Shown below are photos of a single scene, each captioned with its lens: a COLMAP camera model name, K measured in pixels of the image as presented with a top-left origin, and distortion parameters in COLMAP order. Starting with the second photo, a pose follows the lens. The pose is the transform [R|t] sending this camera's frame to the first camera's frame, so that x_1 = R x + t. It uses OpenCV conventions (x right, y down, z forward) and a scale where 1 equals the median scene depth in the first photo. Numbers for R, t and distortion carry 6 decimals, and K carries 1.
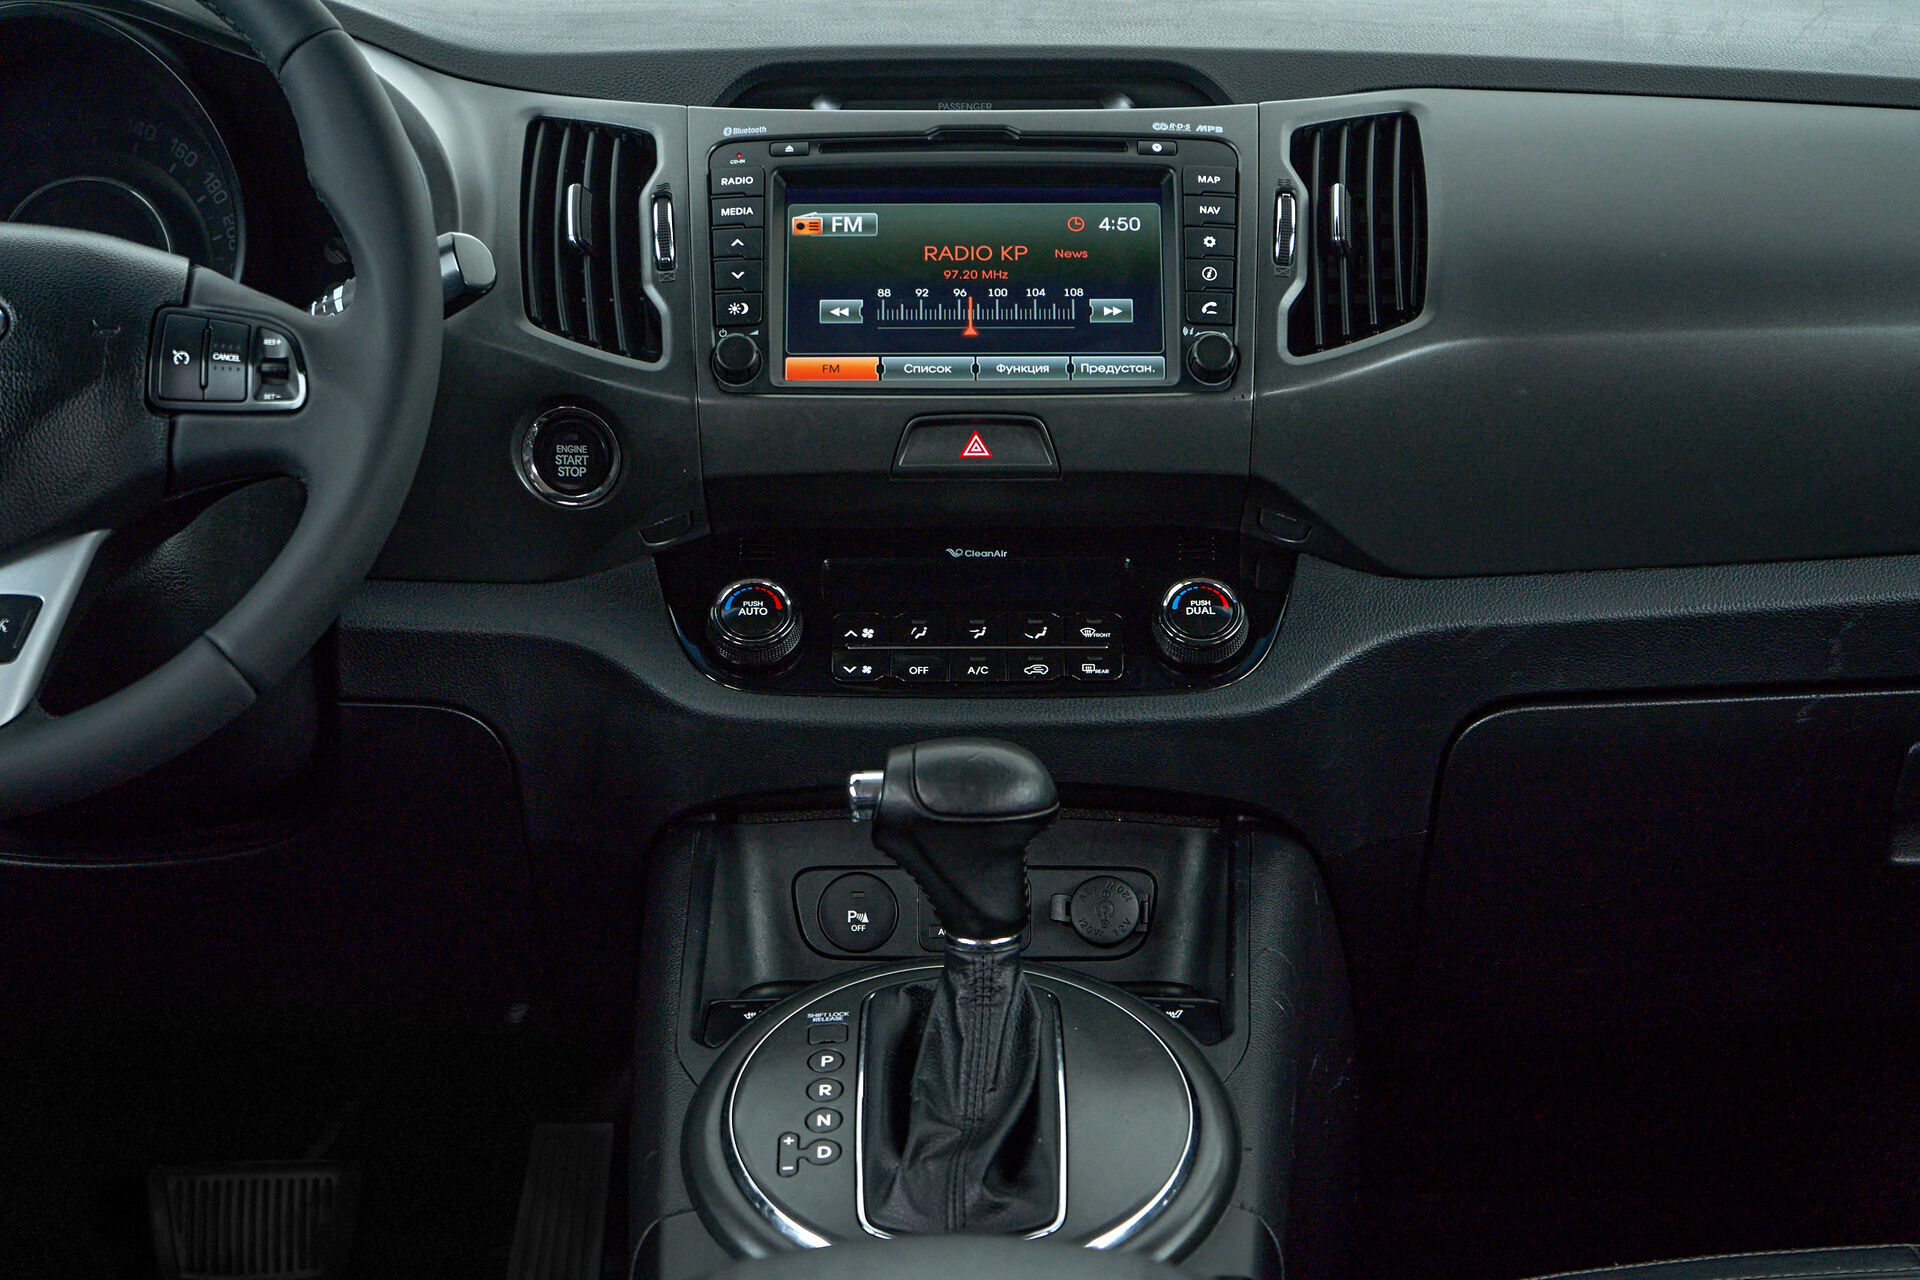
lens RADIAL K [[4354.7, 0, 960.0], [0, 4354.7, 640.0], [0, 0, 1]] dist [0.006598, 0.076126]
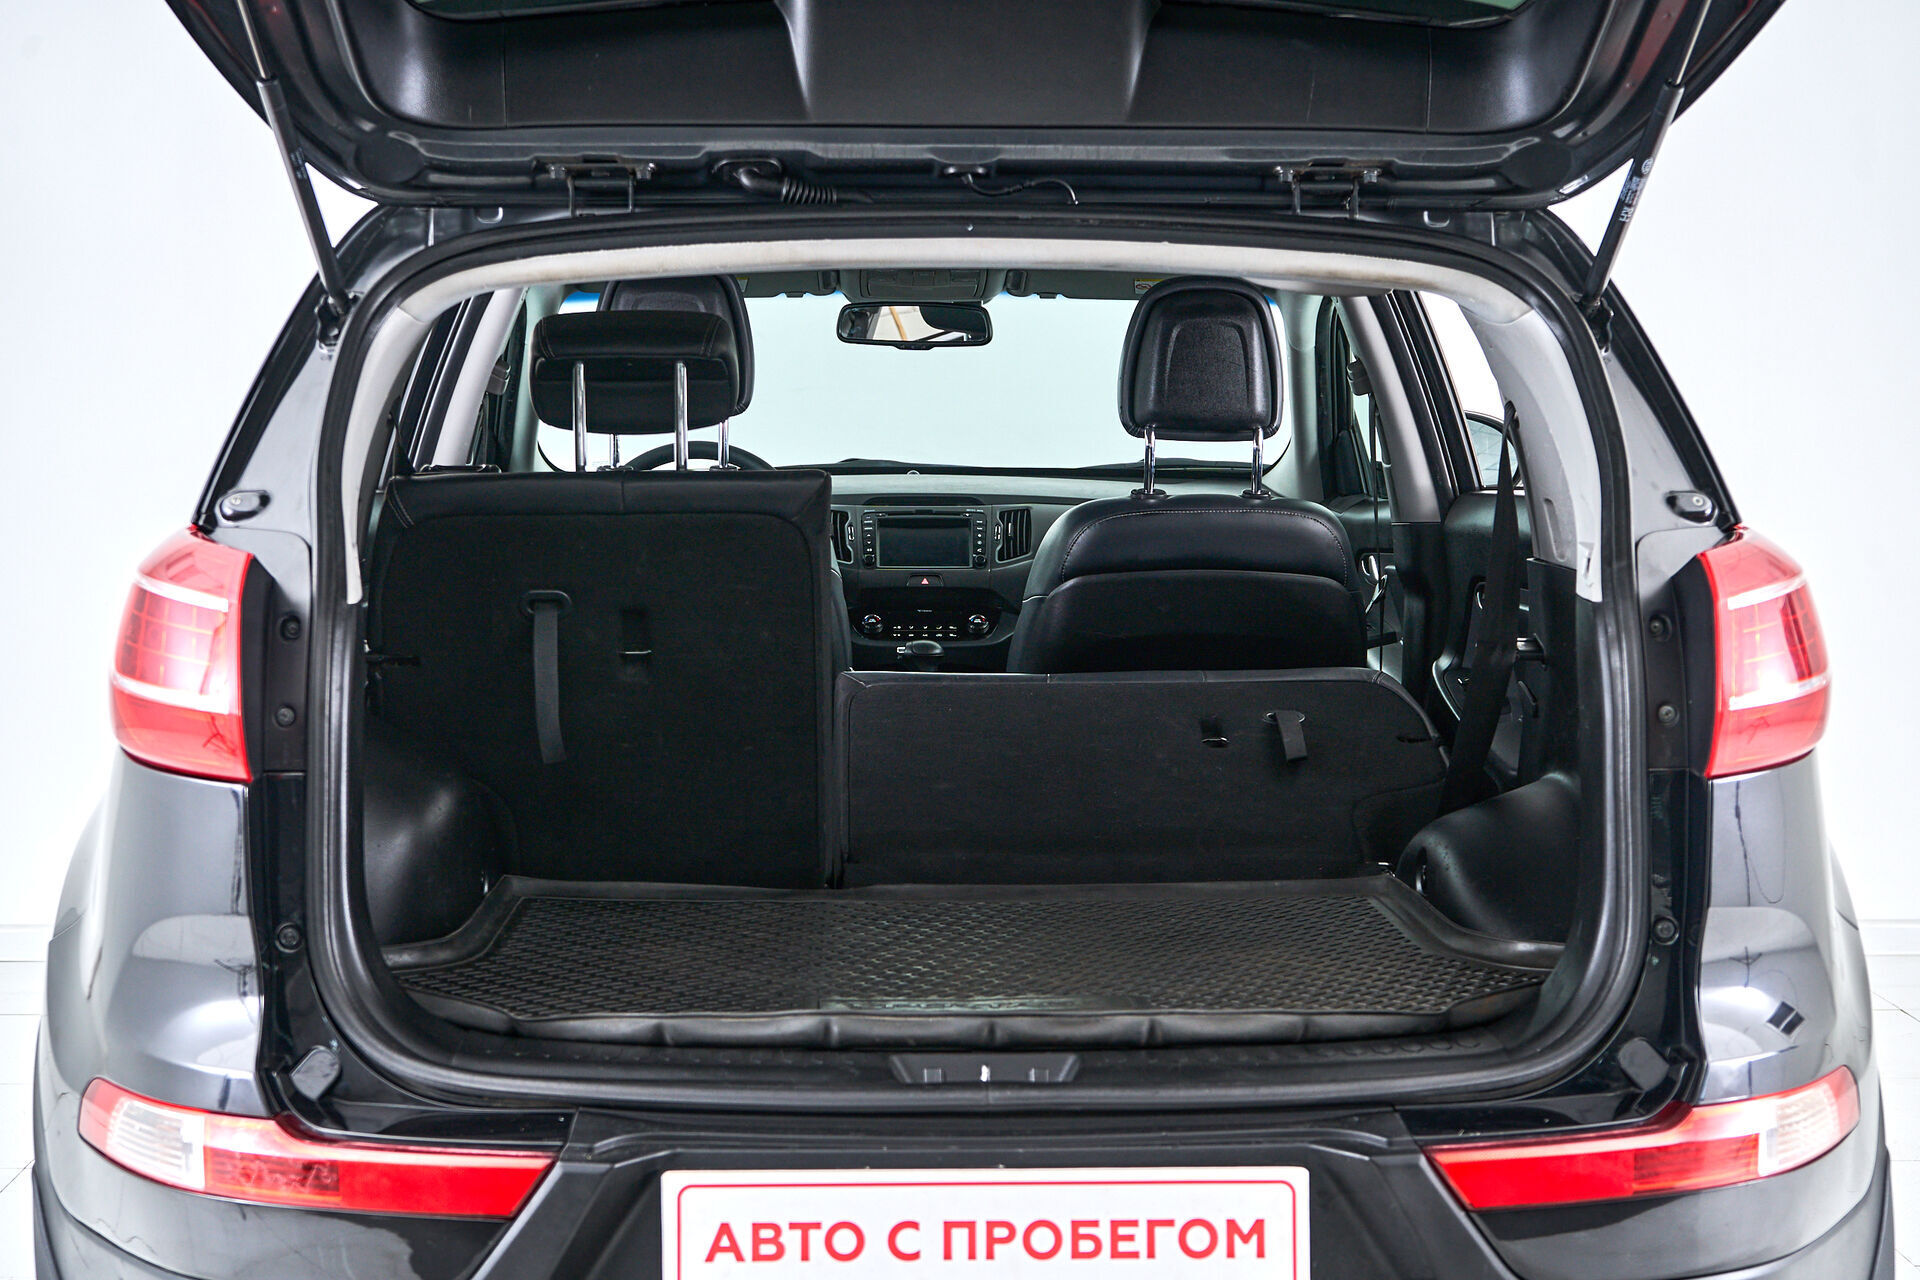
lens RADIAL K [[2874.0, 0, 960.0], [0, 2874.0, 640.0], [0, 0, 1]] dist [0.006790, 0.001793]
pose [[0.999810, 0.000099, 0.019498, -0.016700], [0.002810, 0.988817, -0.149111, 0.427430], [-0.019294, 0.149137, 0.988628, -1.755133]]
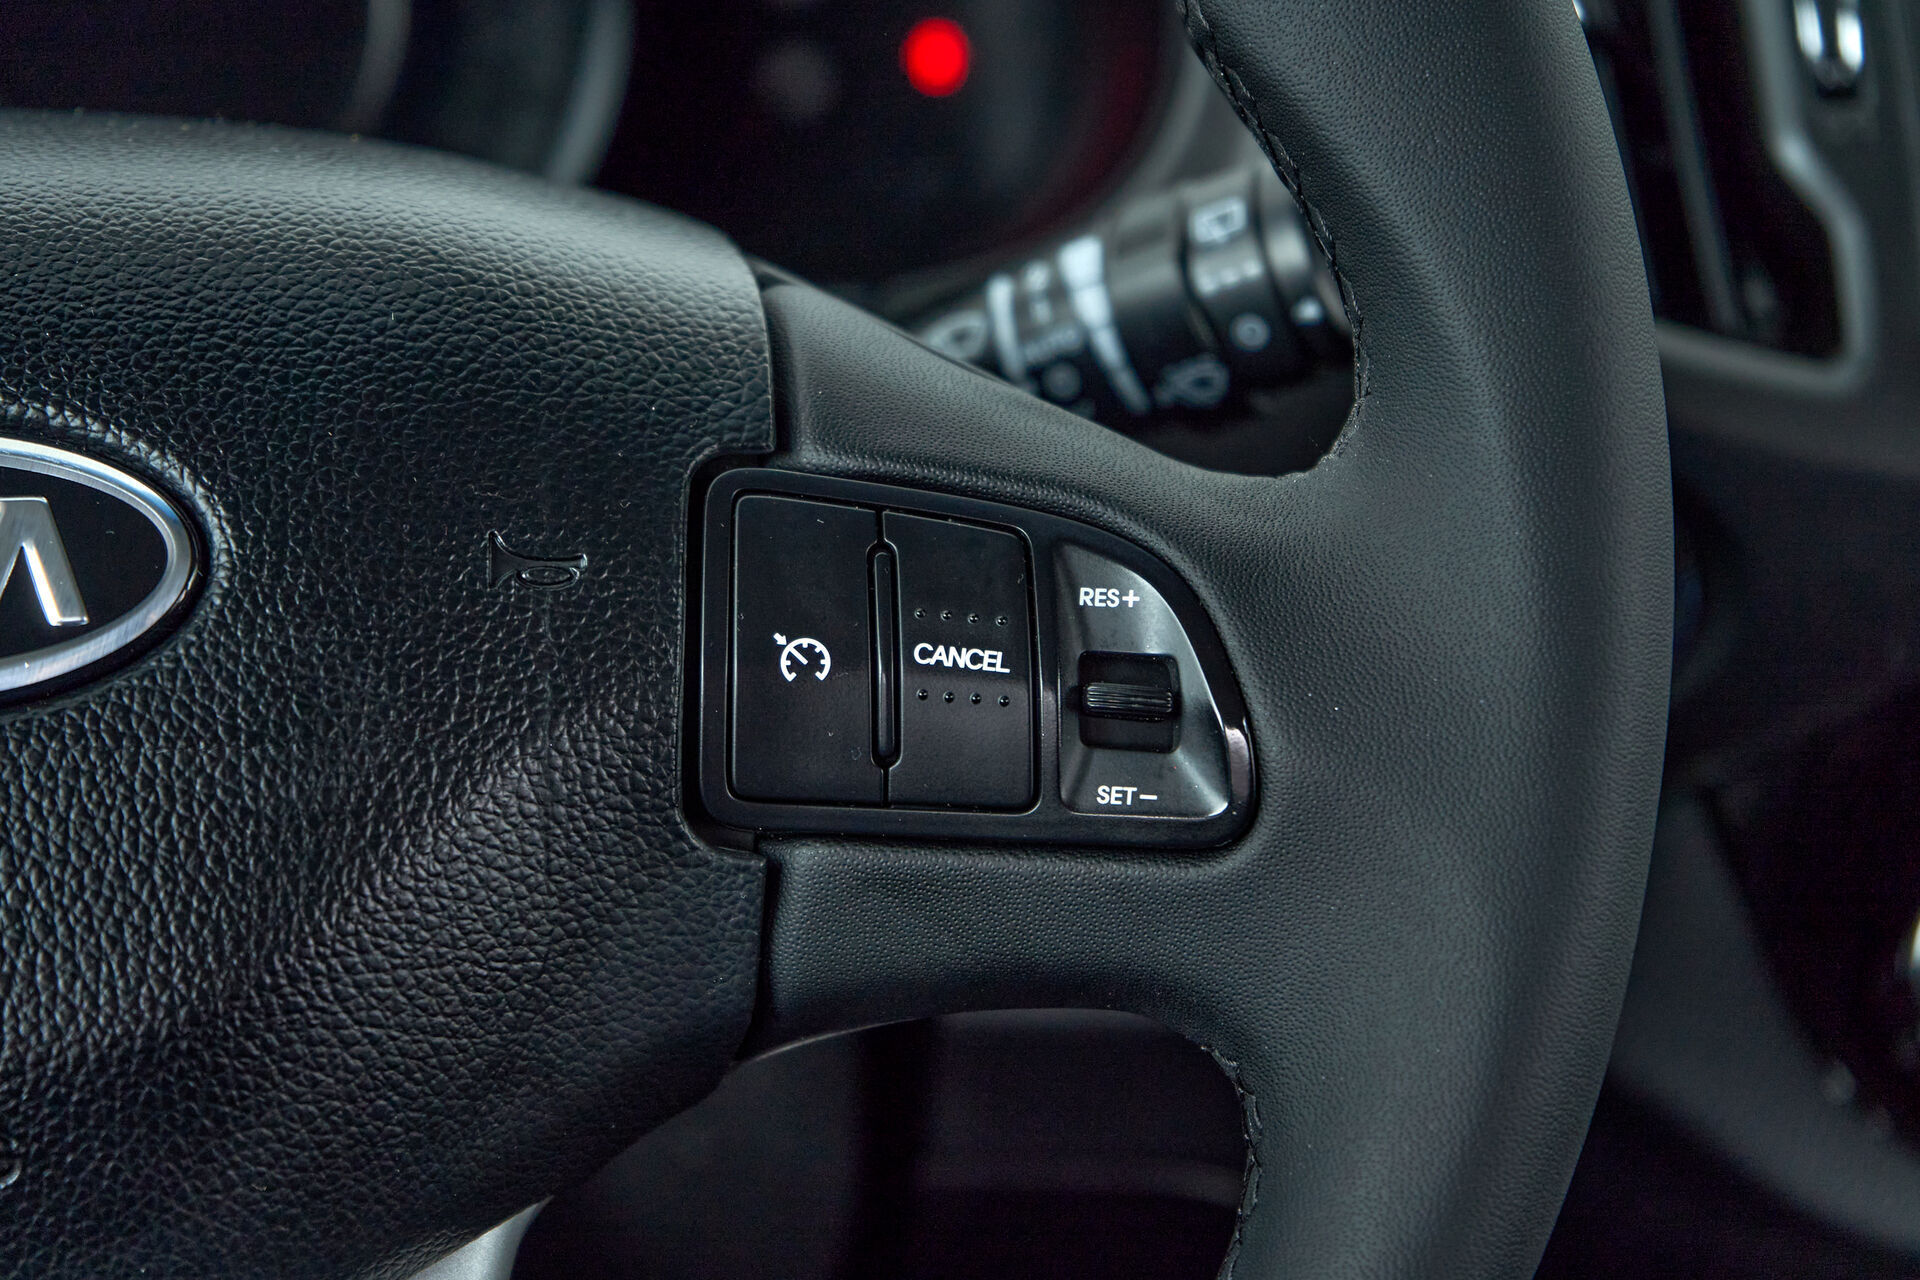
lens RADIAL K [[4003.1, 0, 960.0], [0, 4003.1, 640.0], [0, 0, 1]] dist [0.025796, 2.043139]
pose [[0.997034, -0.021256, 0.073971, -0.168602], [0.007215, 0.982687, 0.185130, -0.104015], [-0.076626, -0.184048, 0.979926, 0.657183]]
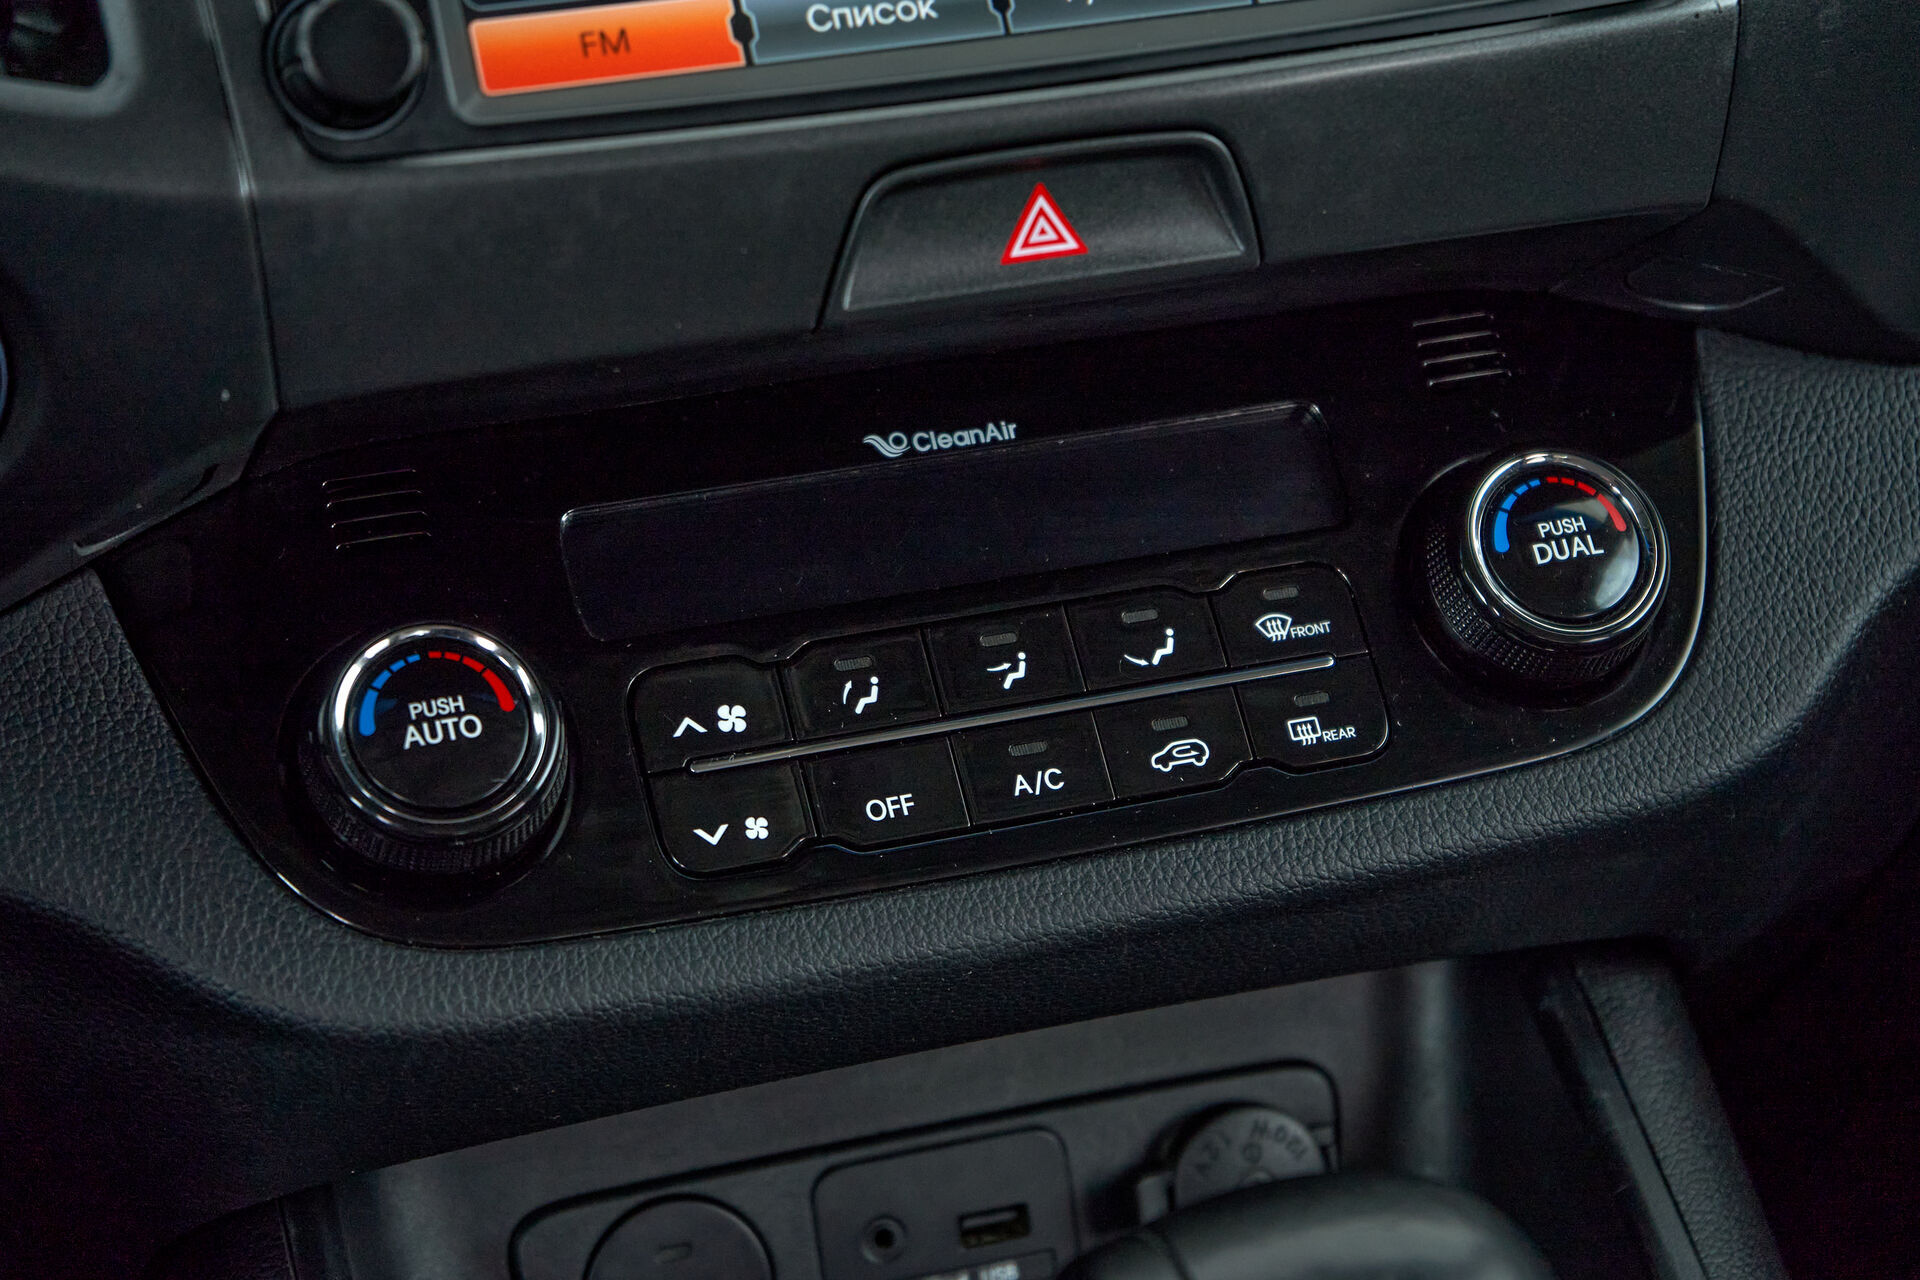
lens RADIAL K [[4003.1, 0, 960.0], [0, 4003.1, 640.0], [0, 0, 1]] dist [0.025796, 2.043139]
pose [[0.946993, -0.152526, 0.282737, -0.099553], [0.077541, 0.962605, 0.259576, -0.096536], [-0.311757, -0.223893, 0.923407, 0.682058]]
